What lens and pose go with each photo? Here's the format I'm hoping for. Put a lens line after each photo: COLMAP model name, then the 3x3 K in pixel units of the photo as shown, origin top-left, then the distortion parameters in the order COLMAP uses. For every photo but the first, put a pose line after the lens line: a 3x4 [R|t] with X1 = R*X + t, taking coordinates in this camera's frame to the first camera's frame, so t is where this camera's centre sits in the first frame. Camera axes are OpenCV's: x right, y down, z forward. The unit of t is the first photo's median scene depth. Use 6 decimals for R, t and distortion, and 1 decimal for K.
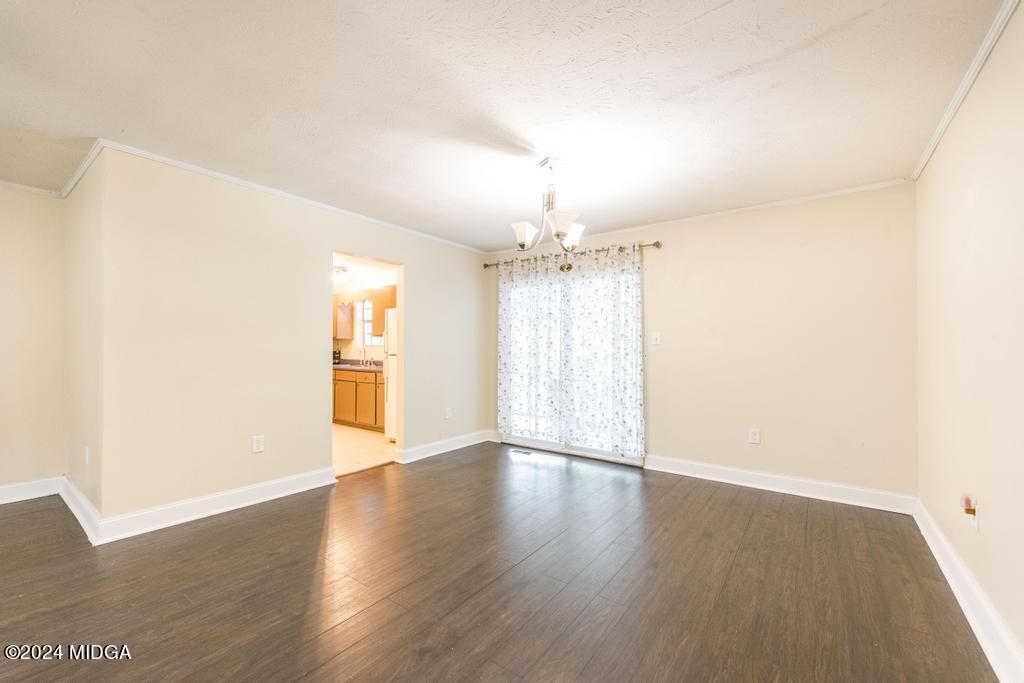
lens RADIAL K [[419.1, 0, 511.8], [0, 419.1, 347.2], [0, 0, 1]] dist [-0.000887, -0.000229]
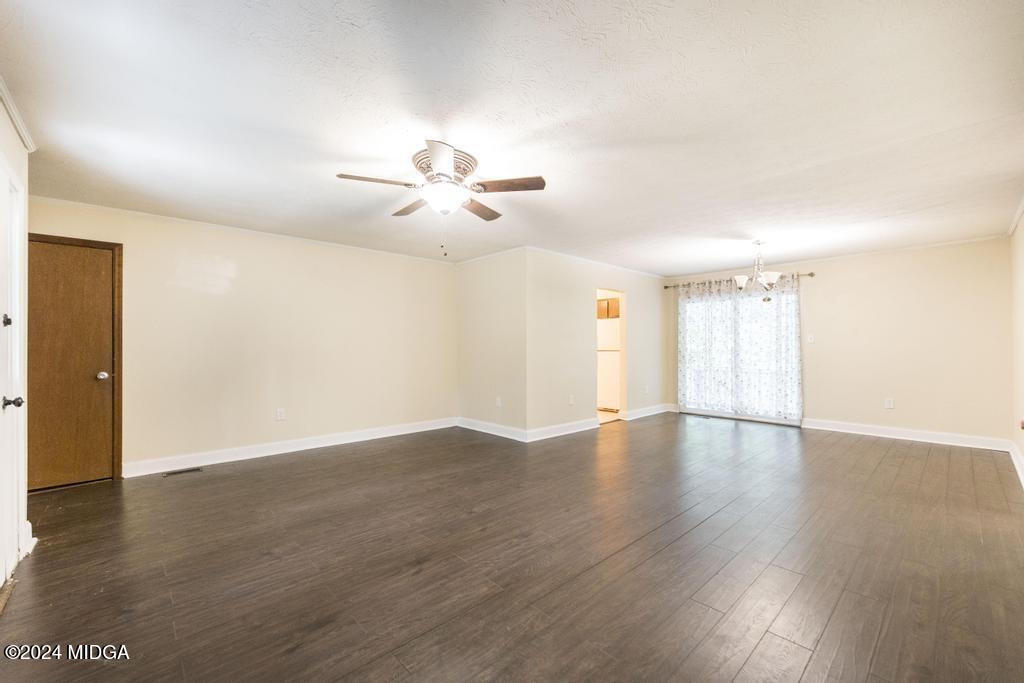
lens RADIAL K [[422.3, 0, 505.8], [0, 422.3, 344.1], [0, 0, 1]] dist [0.000210, -0.000079]
pose [[0.982355, -0.005911, -0.186932, -0.407541], [0.005992, 0.999982, -0.000136, -0.007266], [0.186929, -0.000986, 0.982373, -0.621374]]
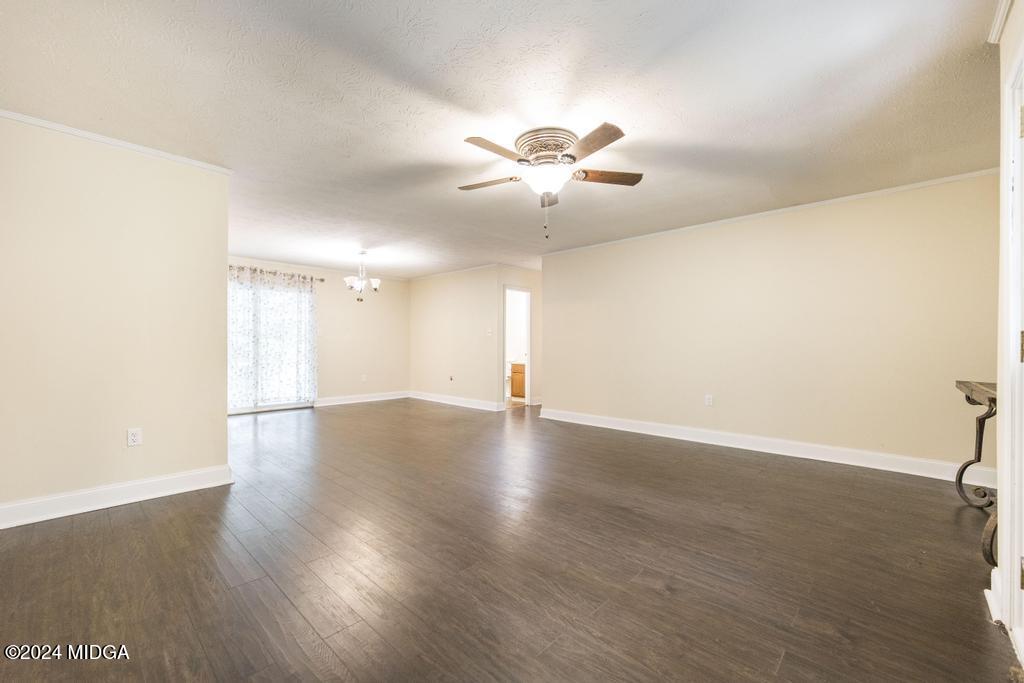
lens RADIAL K [[419.1, 0, 511.8], [0, 419.1, 347.2], [0, 0, 1]] dist [-0.000887, -0.000229]
pose [[0.104784, -0.006133, 0.994476, -1.285357], [-0.010893, 0.999914, 0.007314, 0.019086], [-0.994435, -0.011600, 0.104708, 0.001516]]
